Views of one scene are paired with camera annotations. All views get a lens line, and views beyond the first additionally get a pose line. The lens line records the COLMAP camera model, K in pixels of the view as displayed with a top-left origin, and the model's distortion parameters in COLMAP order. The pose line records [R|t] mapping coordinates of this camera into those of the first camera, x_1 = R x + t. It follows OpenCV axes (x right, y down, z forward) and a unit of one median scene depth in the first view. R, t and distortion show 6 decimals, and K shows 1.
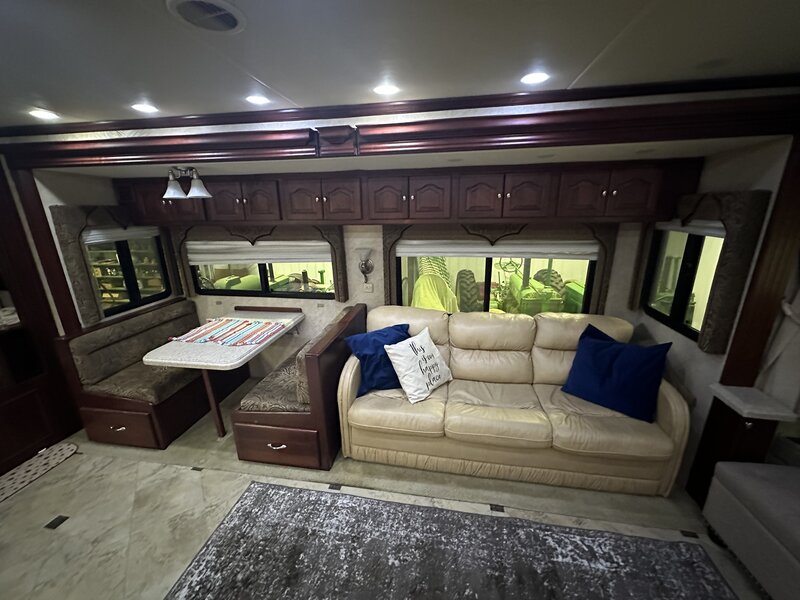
lens RADIAL K [[325.7, 0, 399.0], [0, 325.7, 299.2], [0, 0, 1]] dist [0.010292, -0.000478]
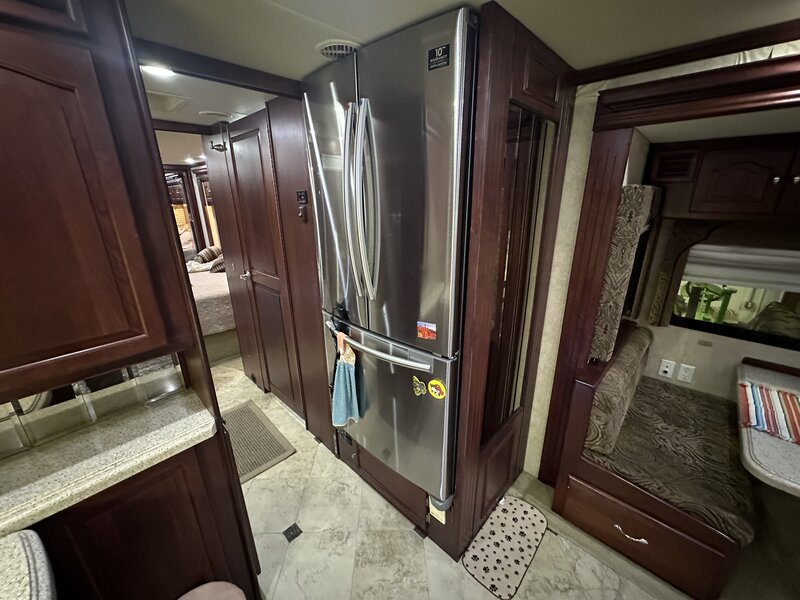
lens RADIAL K [[325.7, 0, 401.8], [0, 325.7, 304.8], [0, 0, 1]] dist [0.010292, -0.000478]
pose [[0.836644, 0.188304, -0.514363, -0.729912], [-0.158899, 0.982107, 0.101082, -0.033691], [0.524193, -0.002838, 0.851594, 0.156538]]
